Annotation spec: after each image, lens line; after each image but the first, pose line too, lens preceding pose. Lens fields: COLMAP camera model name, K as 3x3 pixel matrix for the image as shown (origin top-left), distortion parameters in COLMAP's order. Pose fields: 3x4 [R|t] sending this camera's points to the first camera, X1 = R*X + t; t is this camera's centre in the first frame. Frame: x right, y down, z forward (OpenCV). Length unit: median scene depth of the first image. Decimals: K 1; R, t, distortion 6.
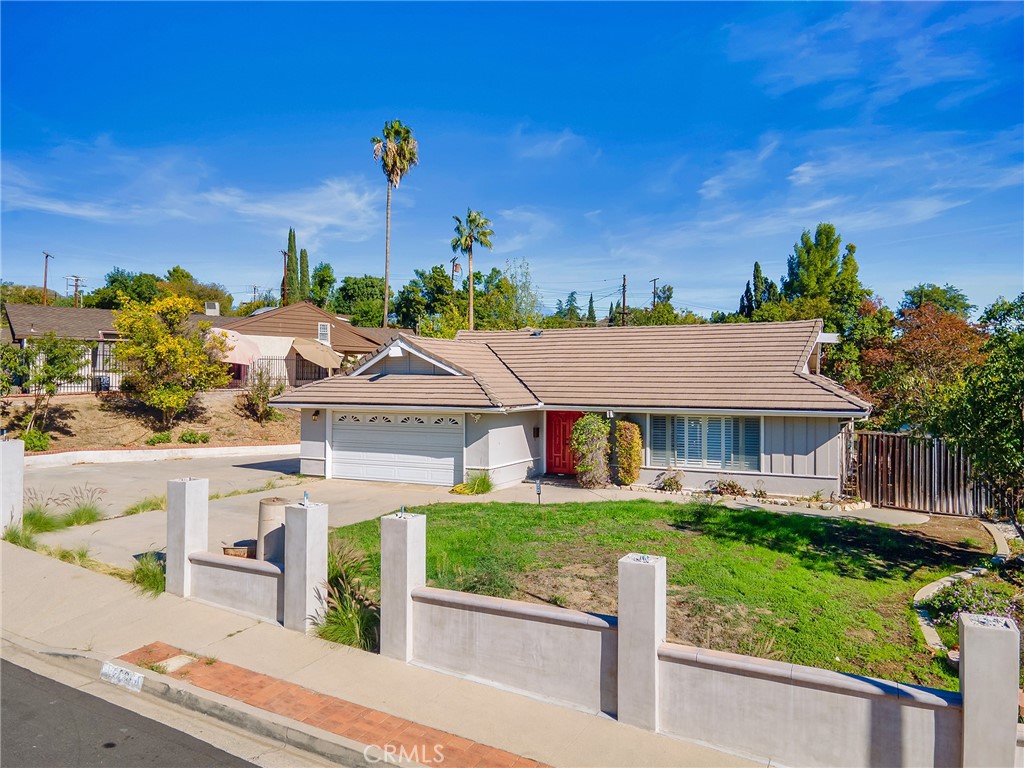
lens RADIAL K [[754.1, 0, 512.0], [0, 754.1, 384.0], [0, 0, 1]] dist [0.042386, 0.003294]
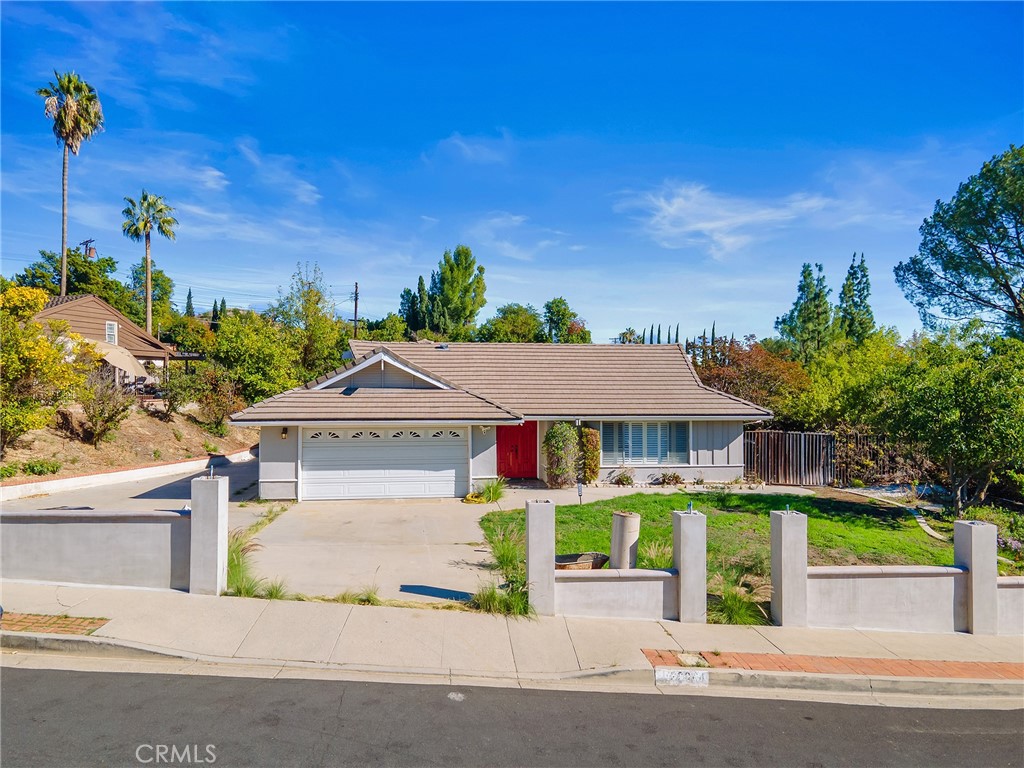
lens RADIAL K [[754.1, 0, 512.0], [0, 754.1, 384.0], [0, 0, 1]] dist [0.042386, 0.003294]
pose [[0.836643, -0.001741, 0.547745, -0.585101], [0.002747, 0.999996, -0.001018, -0.017703], [-0.547741, 0.002356, 0.836644, 0.098746]]
